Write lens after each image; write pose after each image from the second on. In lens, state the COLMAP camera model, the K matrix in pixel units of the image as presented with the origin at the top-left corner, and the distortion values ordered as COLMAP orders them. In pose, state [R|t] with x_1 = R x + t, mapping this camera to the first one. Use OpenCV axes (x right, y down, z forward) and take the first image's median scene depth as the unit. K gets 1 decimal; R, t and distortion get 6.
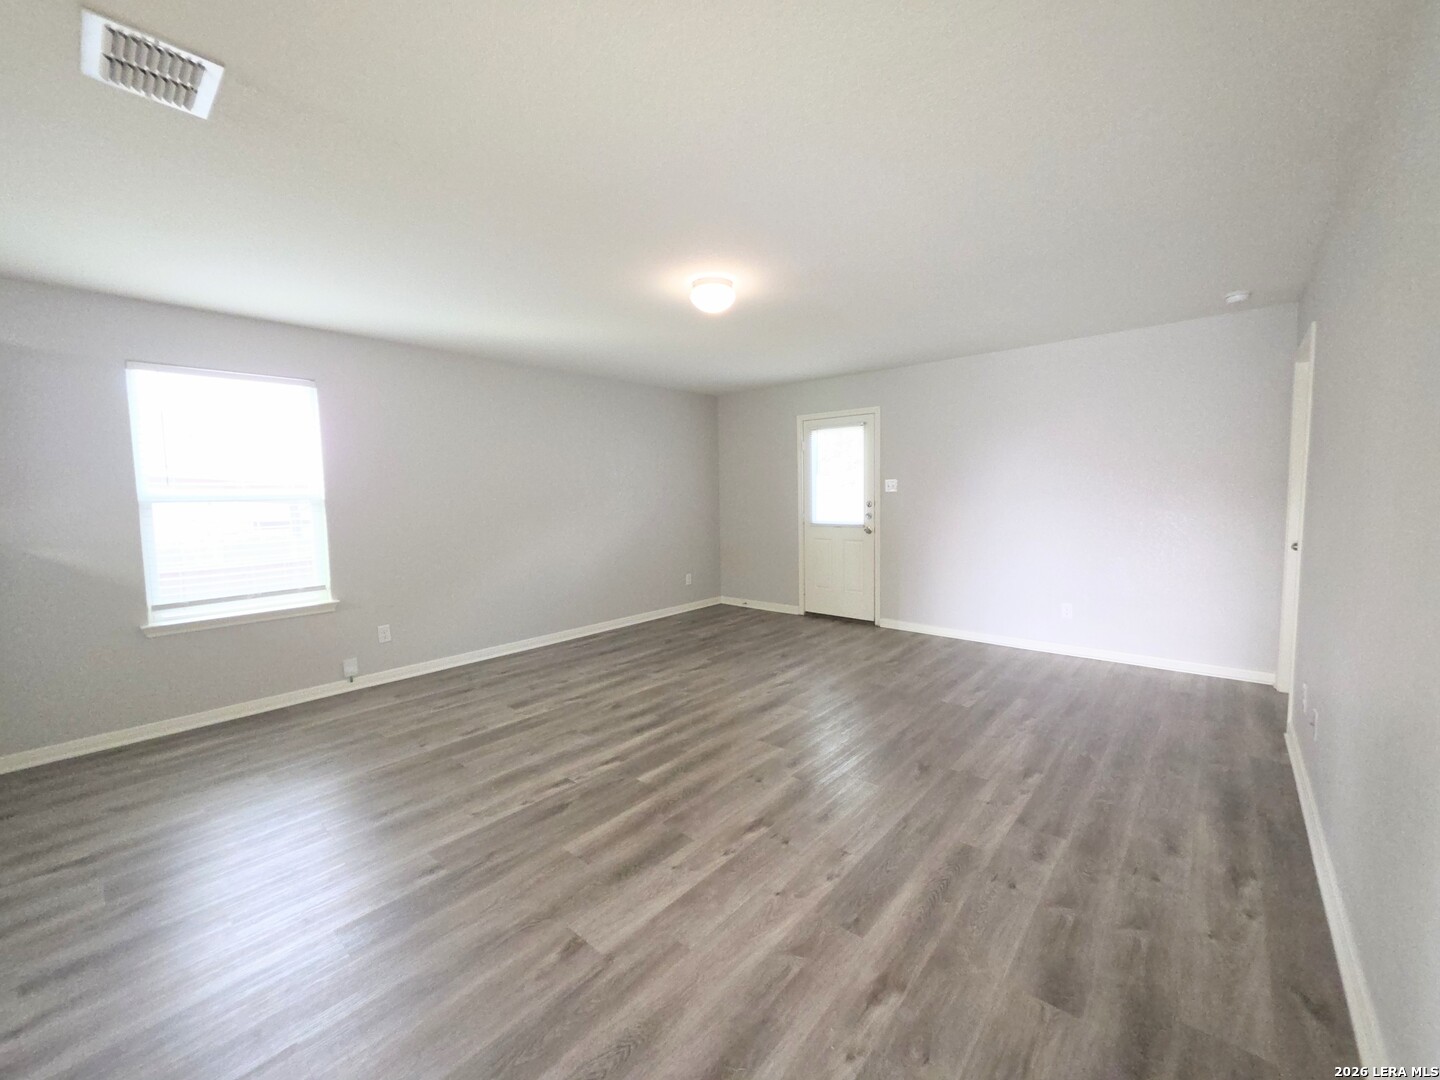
lens RADIAL K [[577.7, 0, 720.0], [0, 577.7, 540.0], [0, 0, 1]] dist [-0.001610, 0.000157]
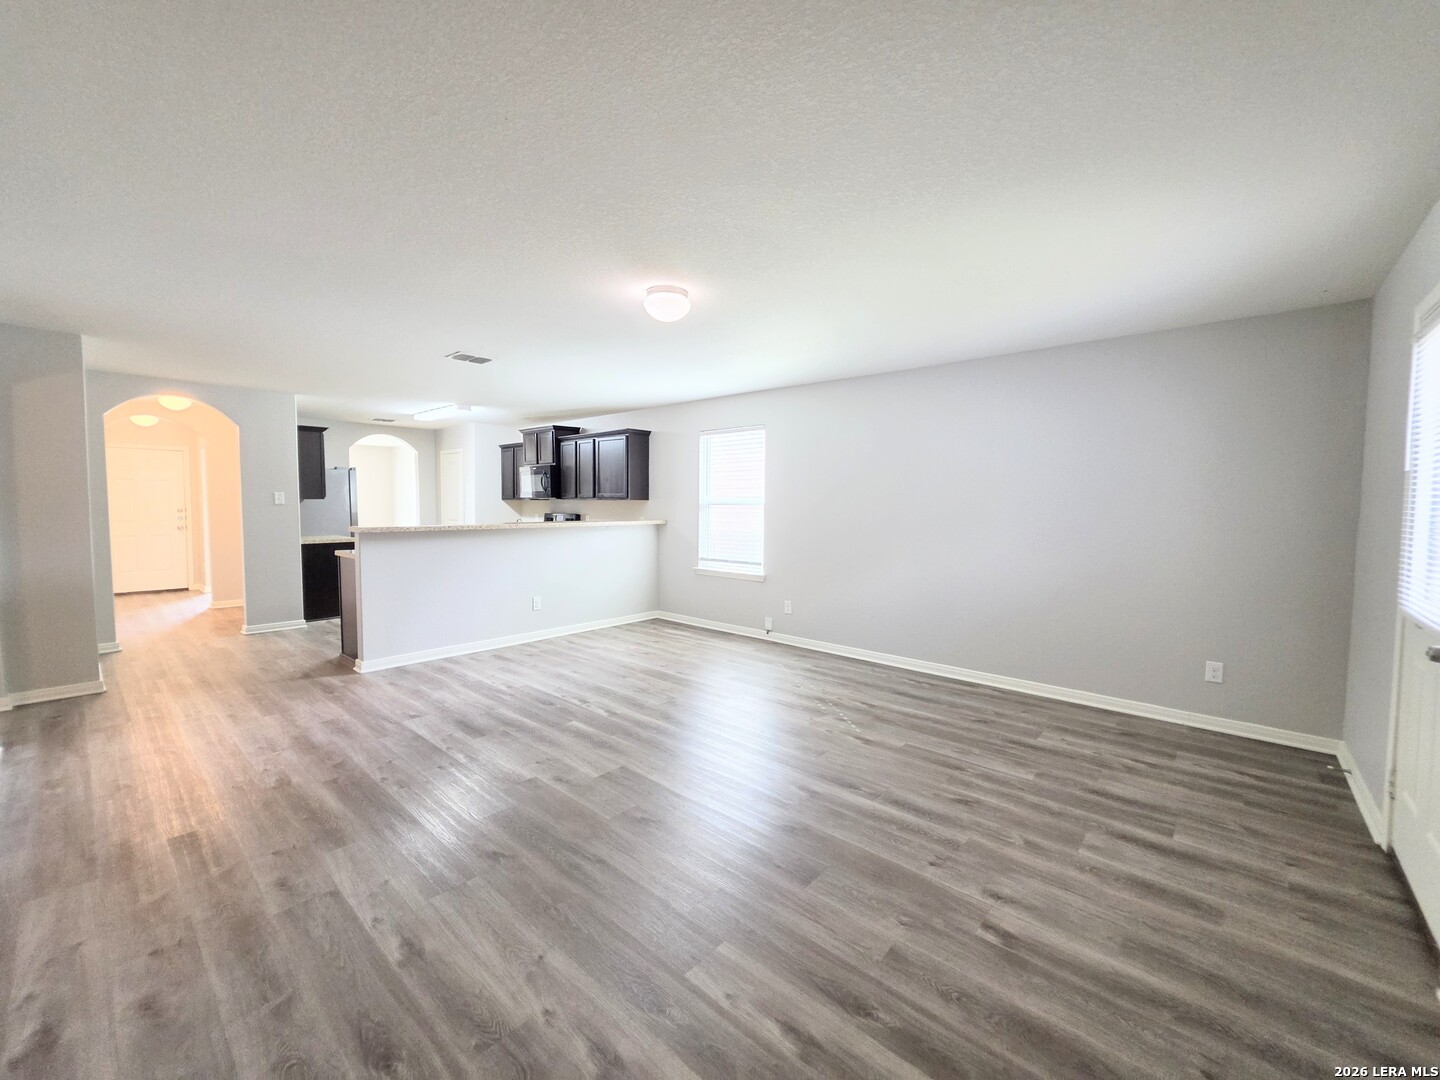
lens RADIAL K [[577.7, 0, 720.0], [0, 577.7, 540.0], [0, 0, 1]] dist [-0.001610, 0.000157]
pose [[-0.006988, 0.081160, -0.996677, 1.065937], [-0.089071, 0.992689, 0.081460, -0.123475], [0.996001, 0.089344, 0.000292, 1.222115]]
